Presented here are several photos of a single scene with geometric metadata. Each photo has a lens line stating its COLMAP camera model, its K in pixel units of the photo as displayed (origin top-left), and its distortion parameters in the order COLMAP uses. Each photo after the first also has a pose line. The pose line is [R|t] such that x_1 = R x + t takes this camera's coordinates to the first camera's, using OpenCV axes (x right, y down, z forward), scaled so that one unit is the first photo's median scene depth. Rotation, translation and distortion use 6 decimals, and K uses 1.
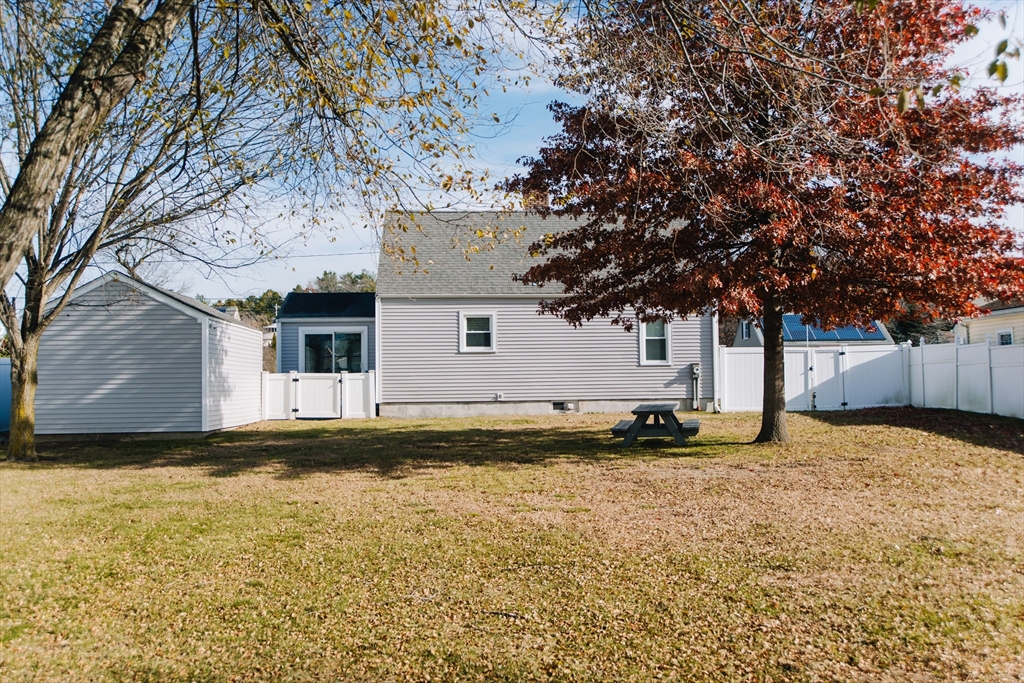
lens RADIAL K [[991.7, 0, 512.0], [0, 991.7, 341.5], [0, 0, 1]] dist [-0.117297, -0.001960]
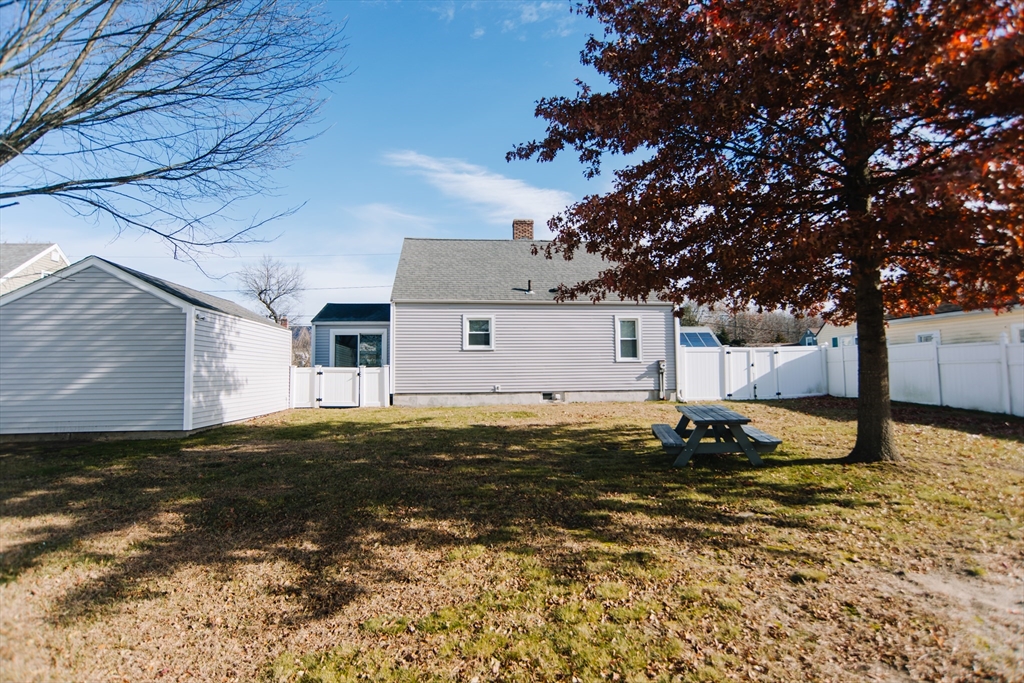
lens RADIAL K [[526.7, 0, 516.0], [0, 526.7, 332.7], [0, 0, 1]] dist [-0.100510, 0.049262]
pose [[0.998730, 0.006574, 0.049957, -0.021769], [-0.004923, 0.999440, -0.033095, 0.010792], [-0.050146, 0.032807, 0.998203, 0.381922]]
